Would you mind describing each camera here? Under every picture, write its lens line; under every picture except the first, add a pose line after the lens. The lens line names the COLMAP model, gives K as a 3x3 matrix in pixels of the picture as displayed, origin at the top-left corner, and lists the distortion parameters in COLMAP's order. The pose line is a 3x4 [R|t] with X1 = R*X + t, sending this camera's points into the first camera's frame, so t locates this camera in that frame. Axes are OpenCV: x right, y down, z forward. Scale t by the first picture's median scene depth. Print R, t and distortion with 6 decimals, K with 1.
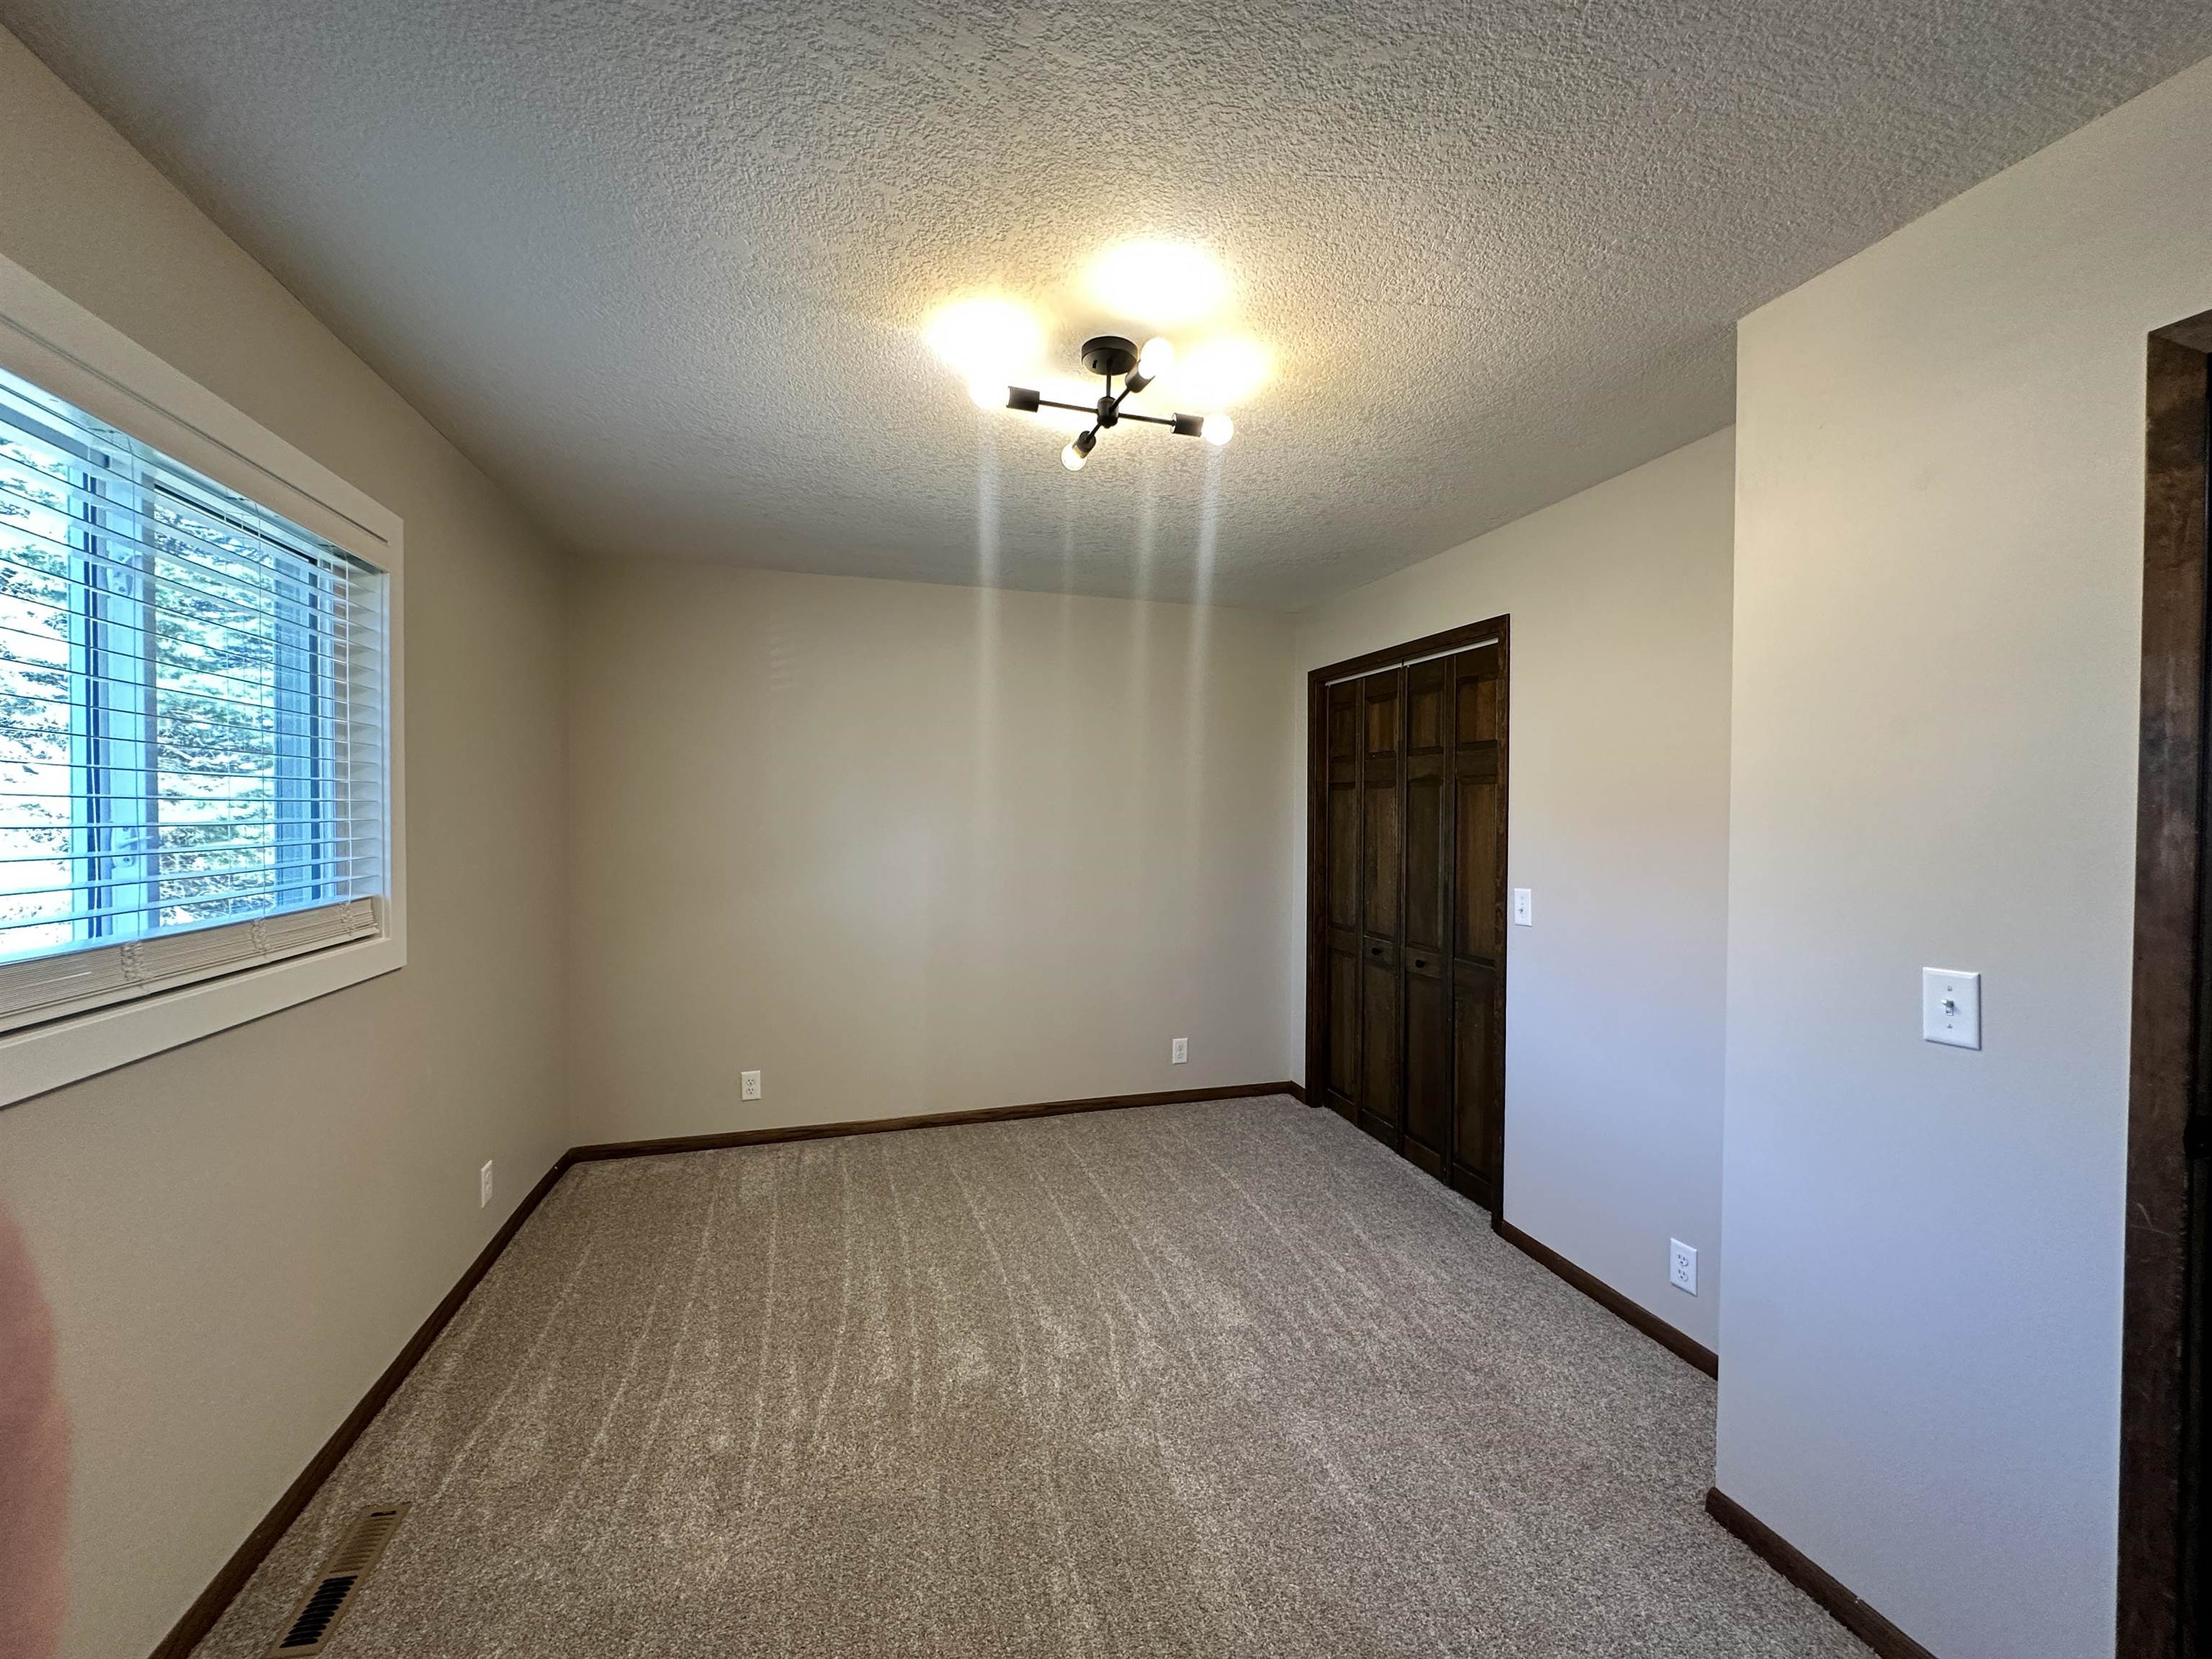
lens RADIAL K [[881.4, 0, 1101.9], [0, 881.4, 823.3], [0, 0, 1]] dist [-0.002952, 0.000222]
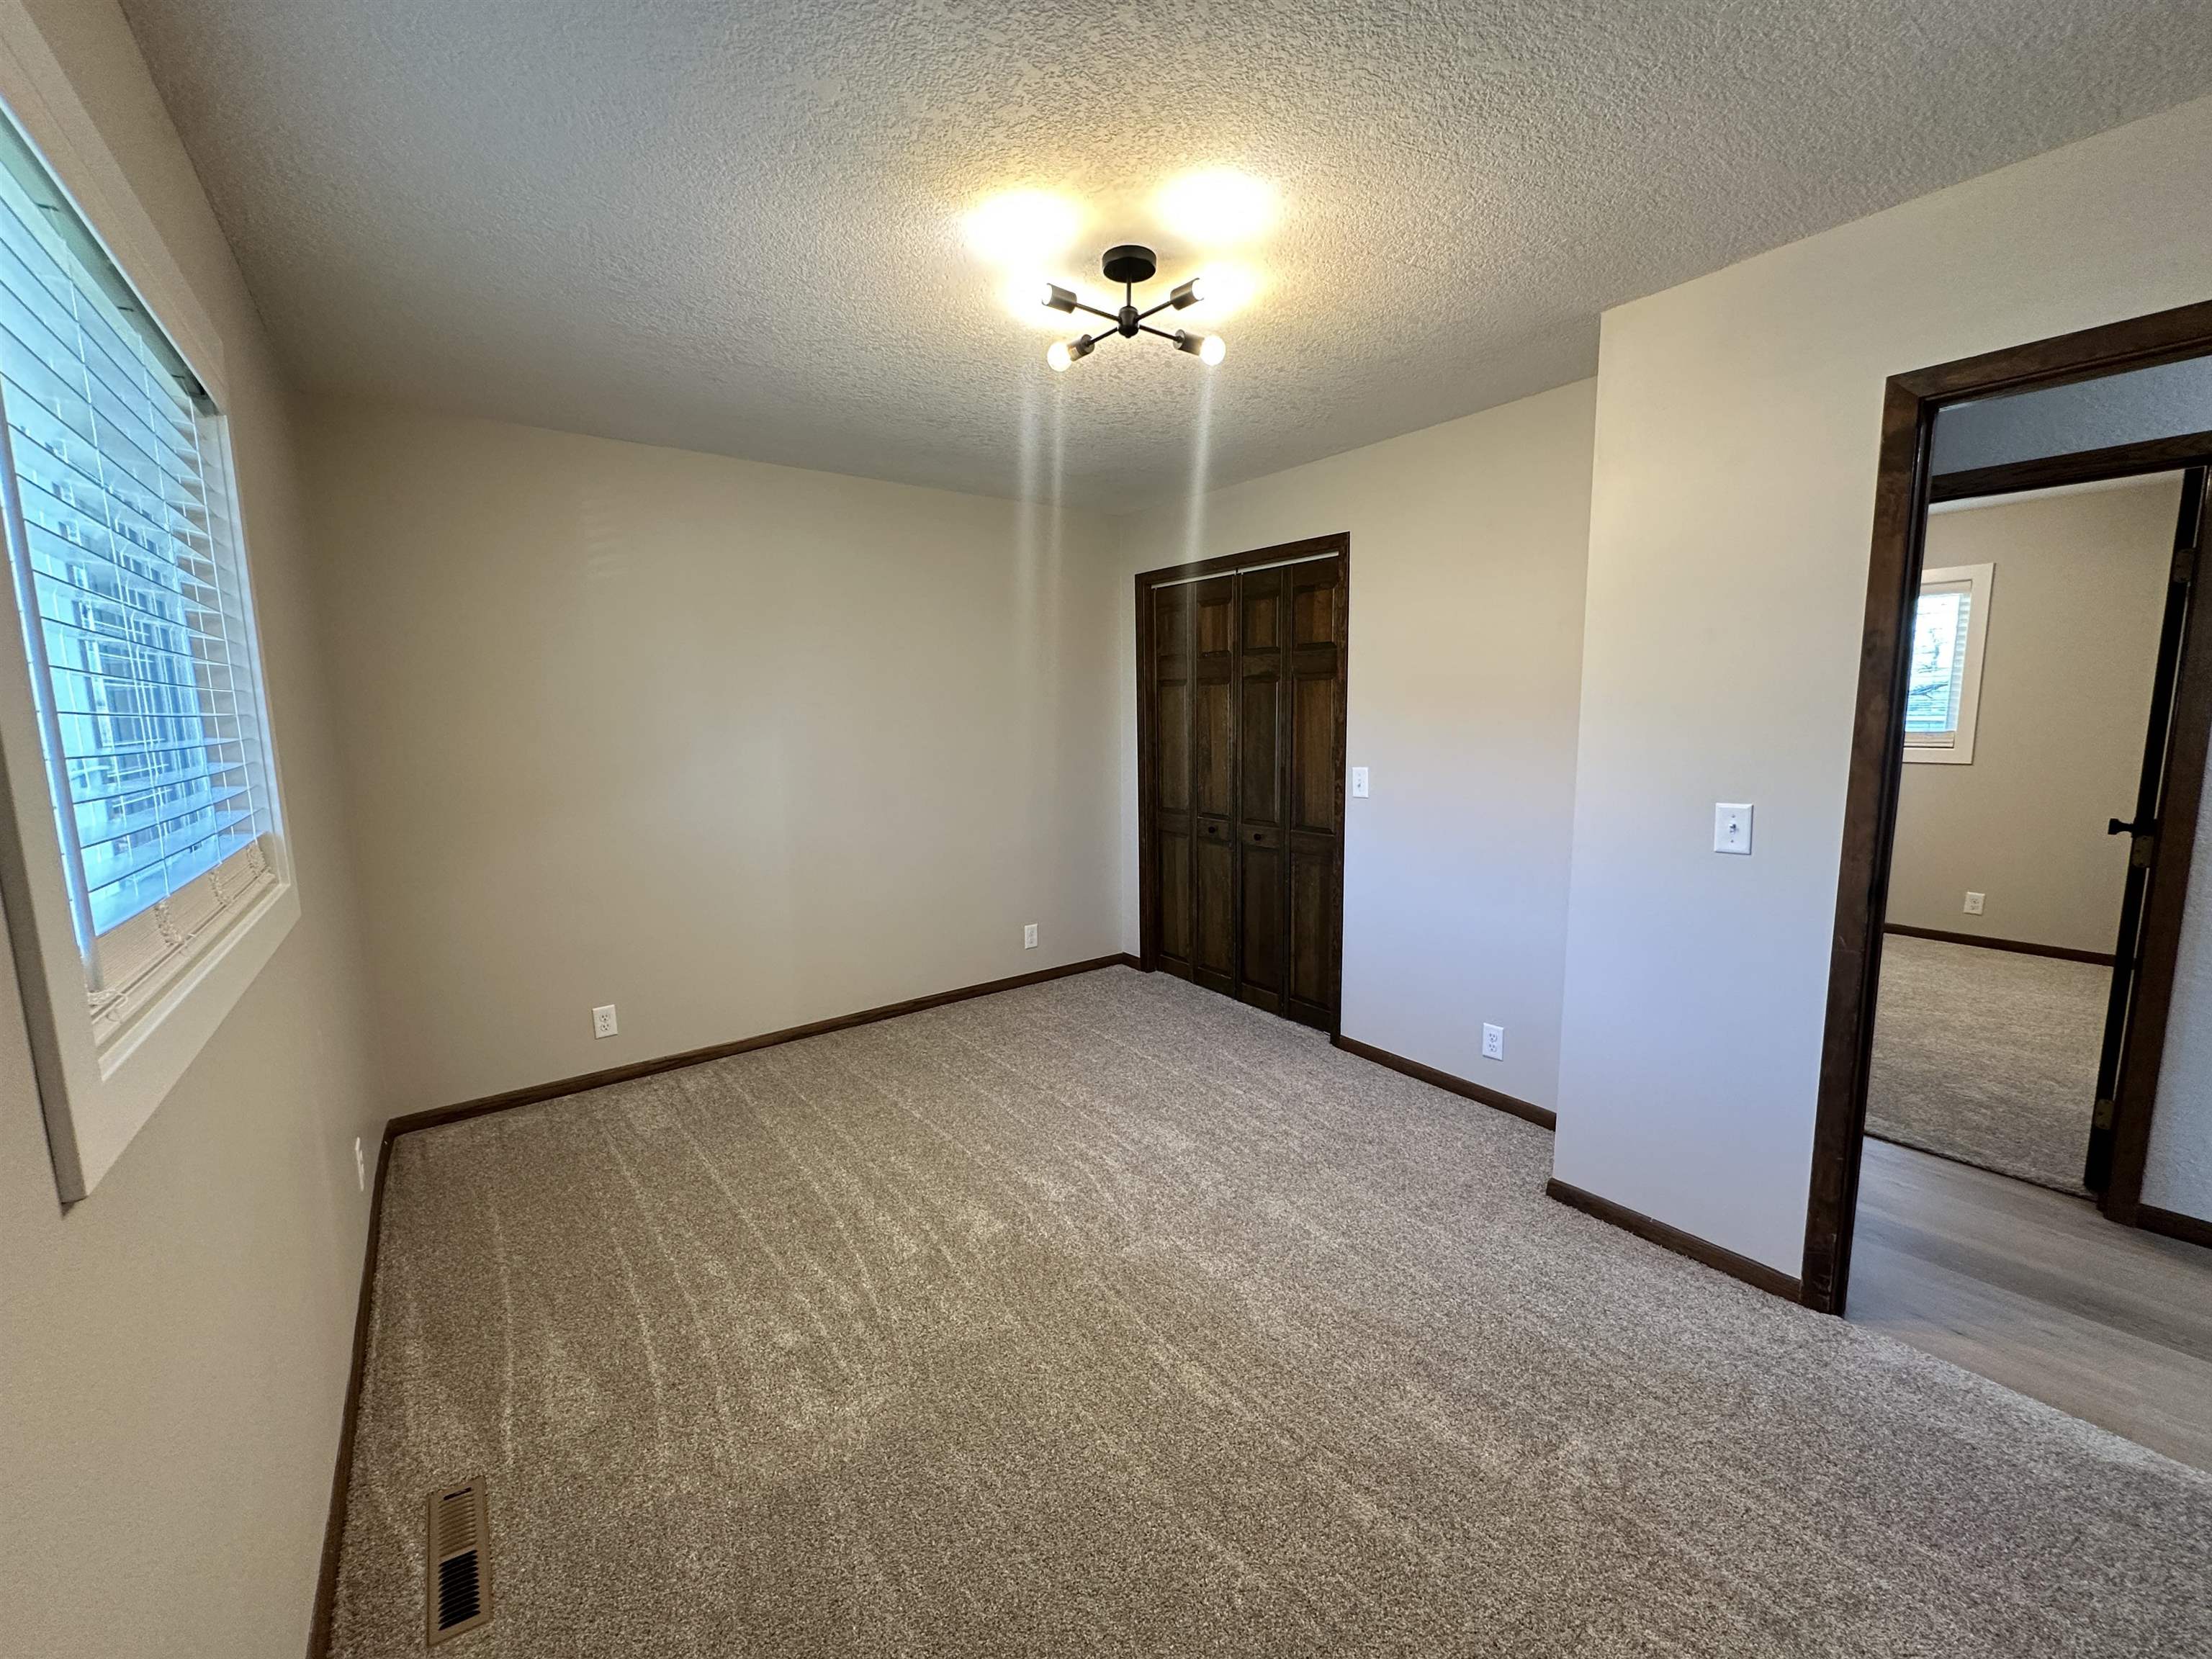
lens RADIAL K [[881.4, 0, 1106.9], [0, 881.4, 823.2], [0, 0, 1]] dist [-0.002952, 0.000222]
pose [[0.937526, -0.064773, 0.341834, -0.344883], [0.025141, 0.992561, 0.119125, -0.003286], [-0.347007, -0.103089, 0.932180, -0.016968]]
